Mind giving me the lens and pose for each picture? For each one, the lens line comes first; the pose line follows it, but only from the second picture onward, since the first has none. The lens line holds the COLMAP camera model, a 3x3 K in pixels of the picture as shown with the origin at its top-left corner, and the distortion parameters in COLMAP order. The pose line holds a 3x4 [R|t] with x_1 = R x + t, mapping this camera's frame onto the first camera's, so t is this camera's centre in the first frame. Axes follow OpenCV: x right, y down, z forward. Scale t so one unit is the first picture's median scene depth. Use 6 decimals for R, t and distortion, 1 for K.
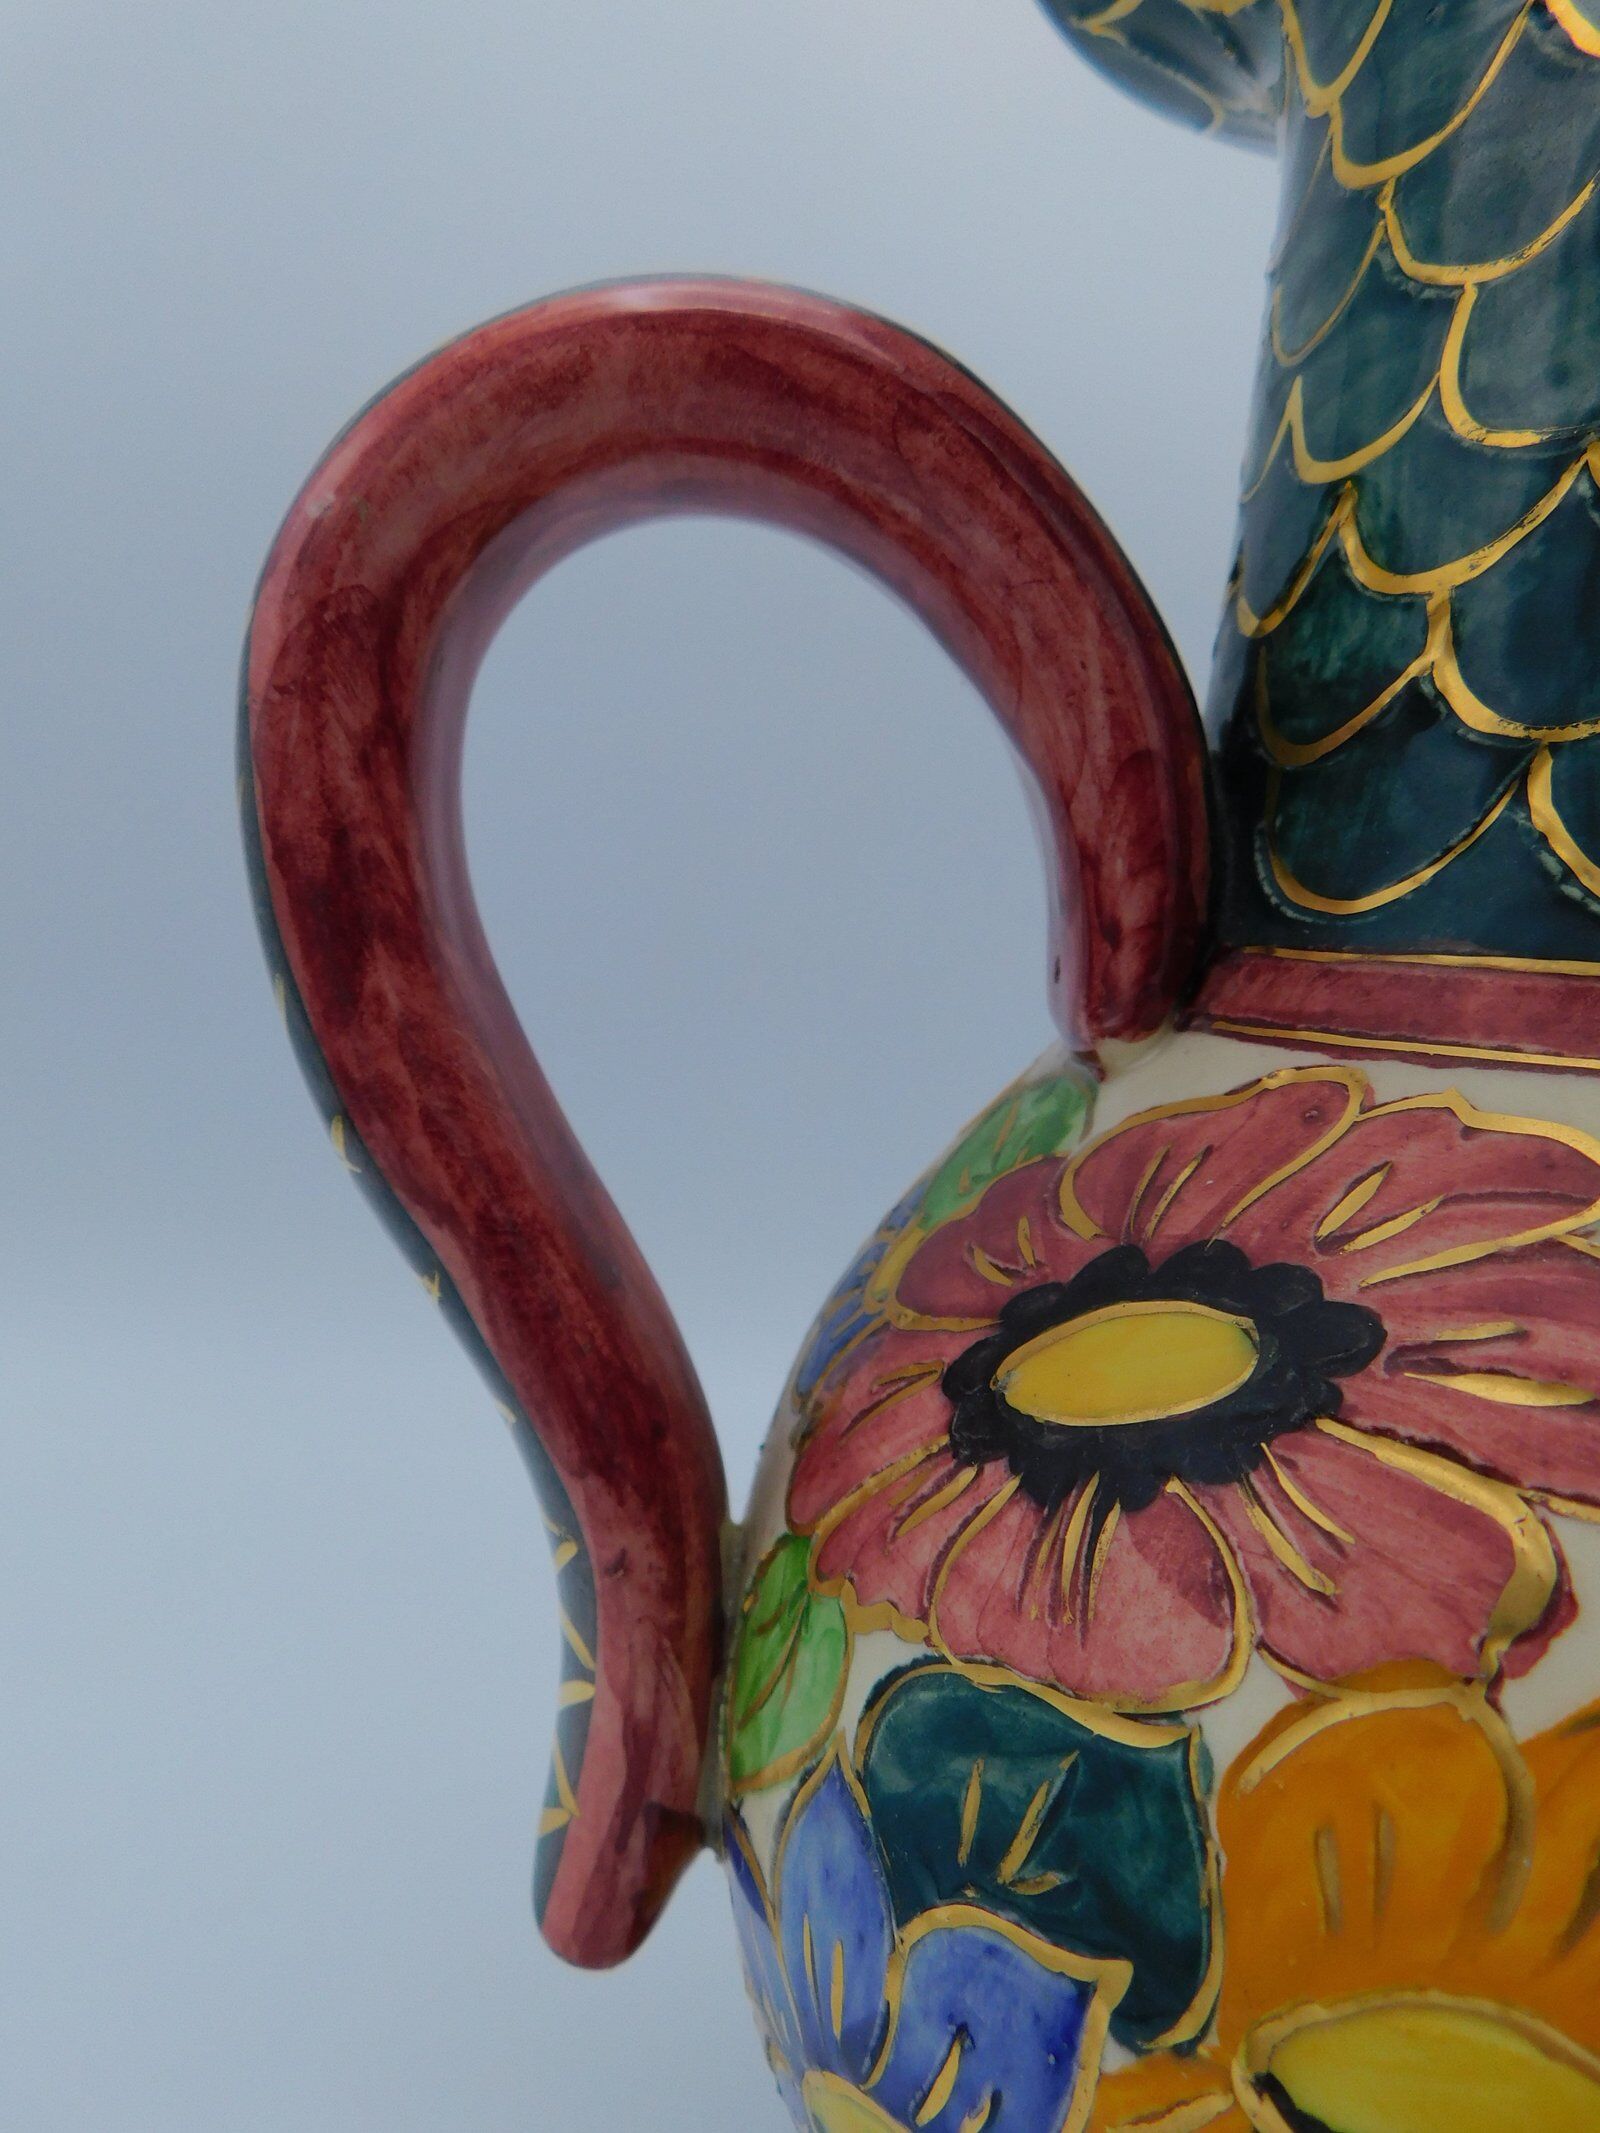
lens RADIAL K [[1429.2, 0, 787.5], [0, 1429.2, 1068.8], [0, 0, 1]] dist [-0.035052, 0.007921]
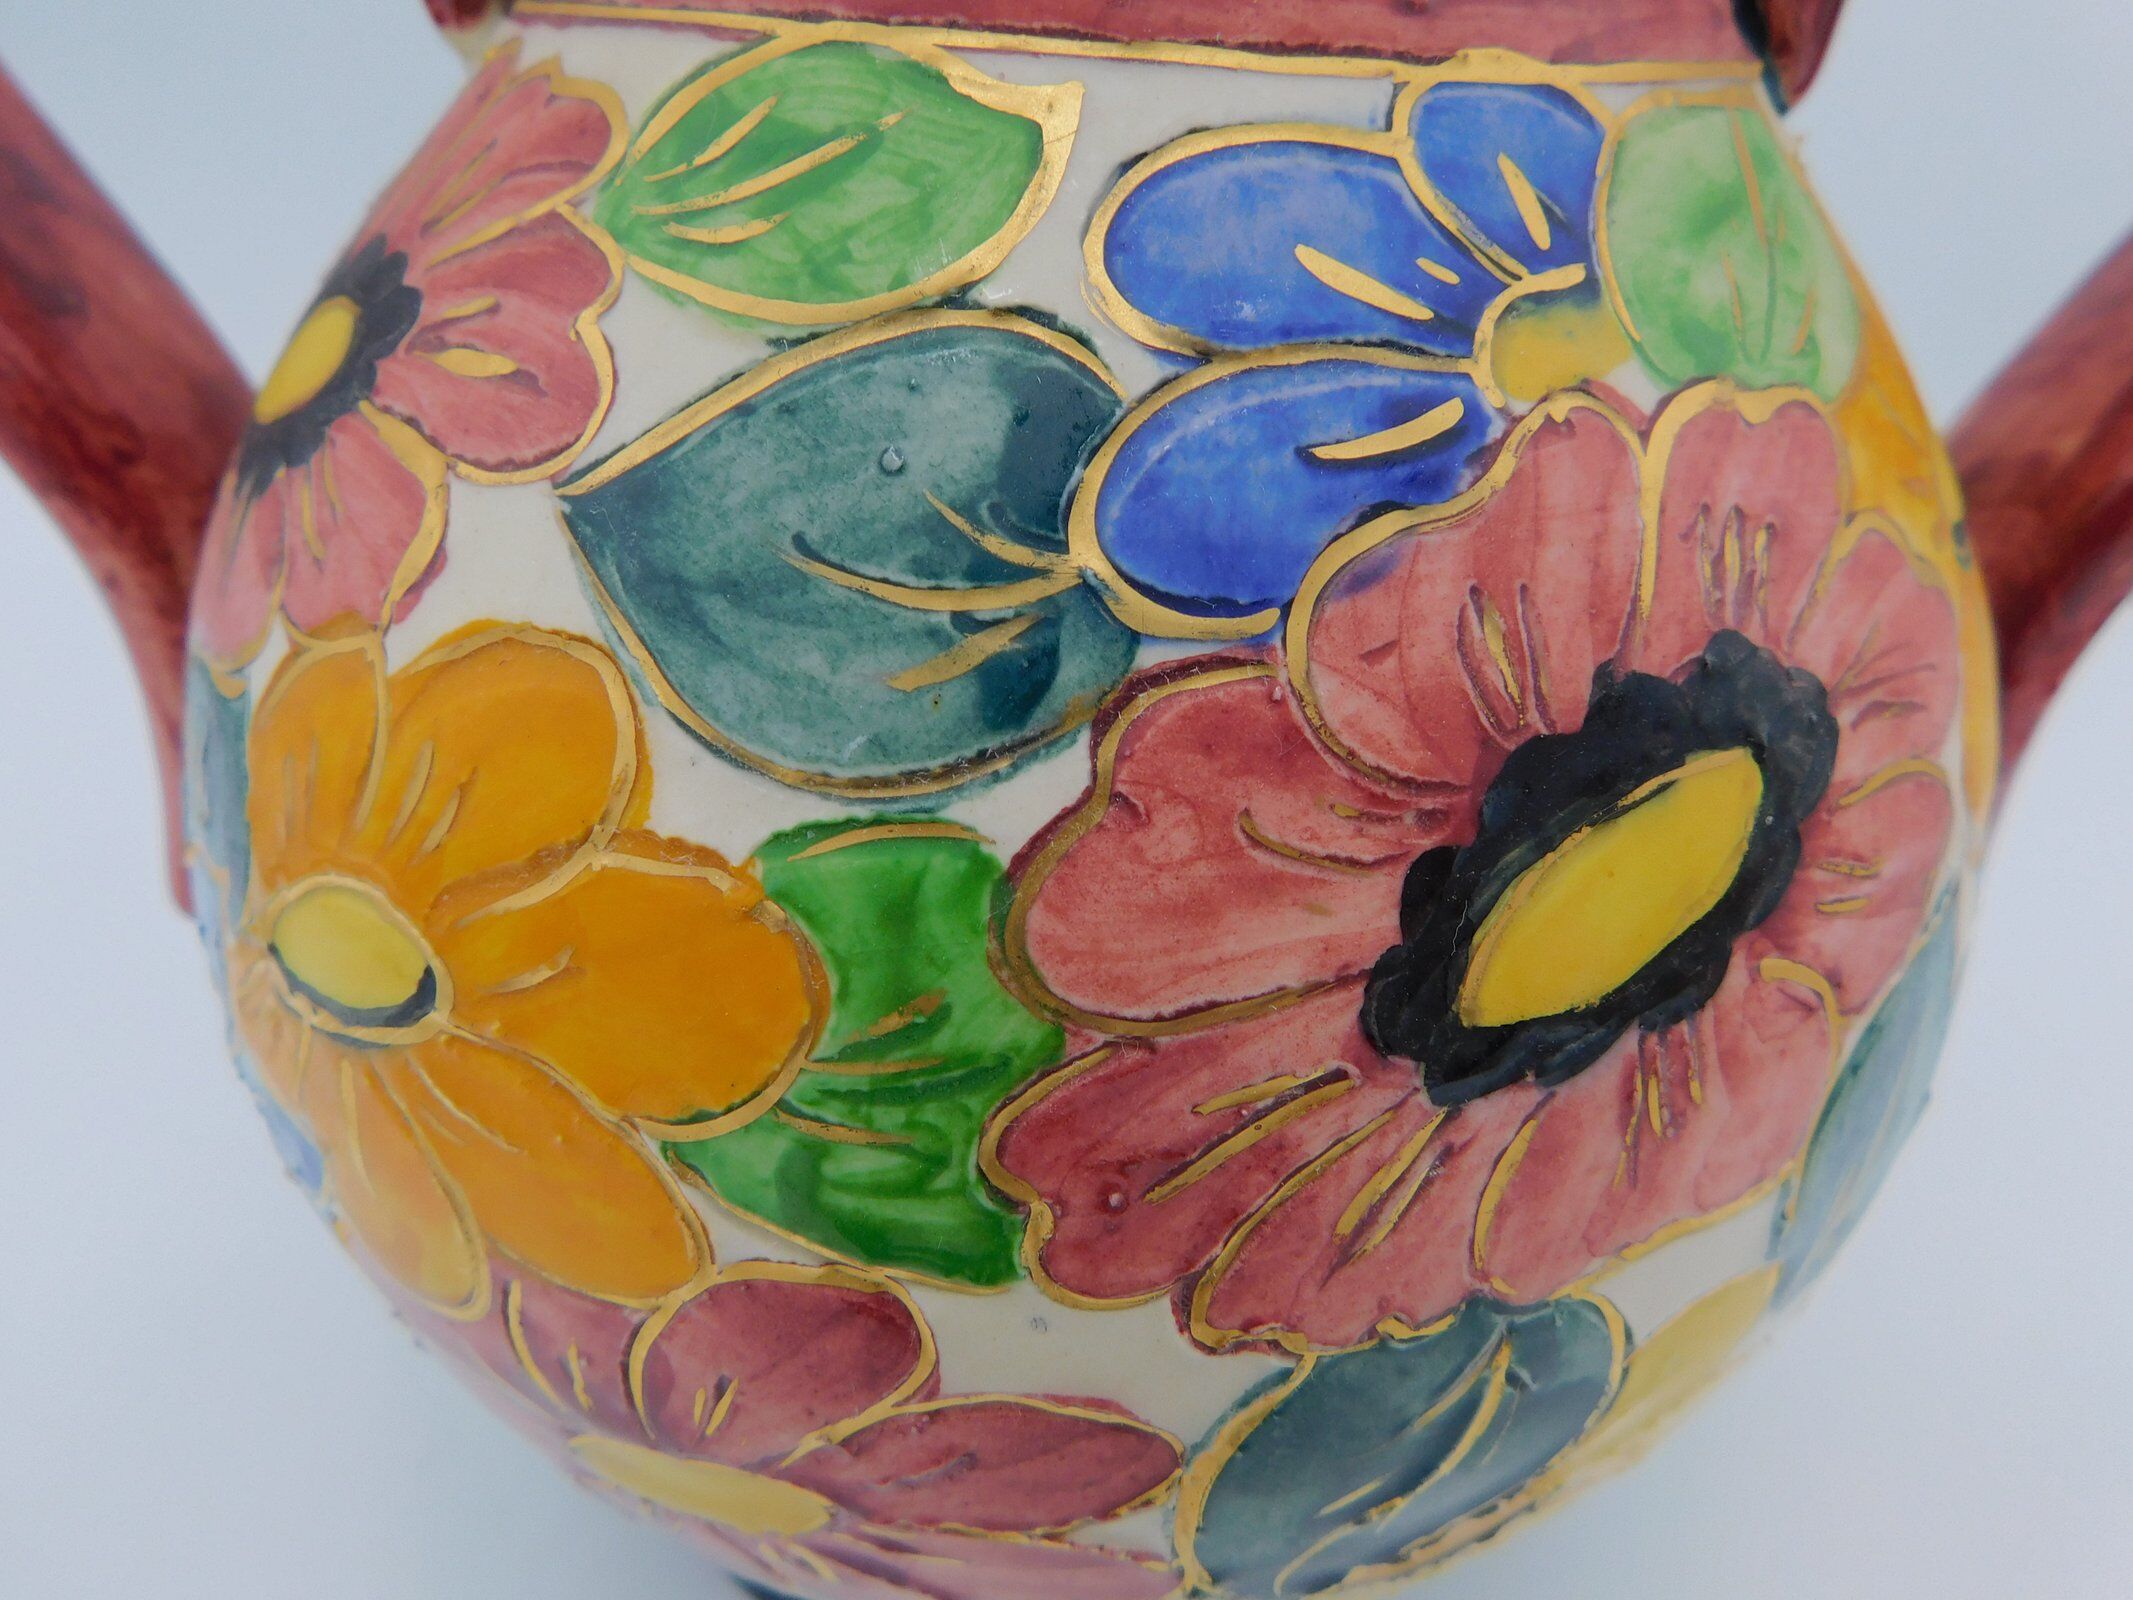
lens RADIAL K [[1429.2, 0, 1058.4], [0, 1429.2, 789.8], [0, 0, 1]] dist [-0.035052, 0.007921]
pose [[0.999211, 0.019082, -0.034830, 0.779486], [-0.003915, 0.920063, 0.391752, 0.088248], [0.039521, -0.391306, 0.919411, -0.023664]]
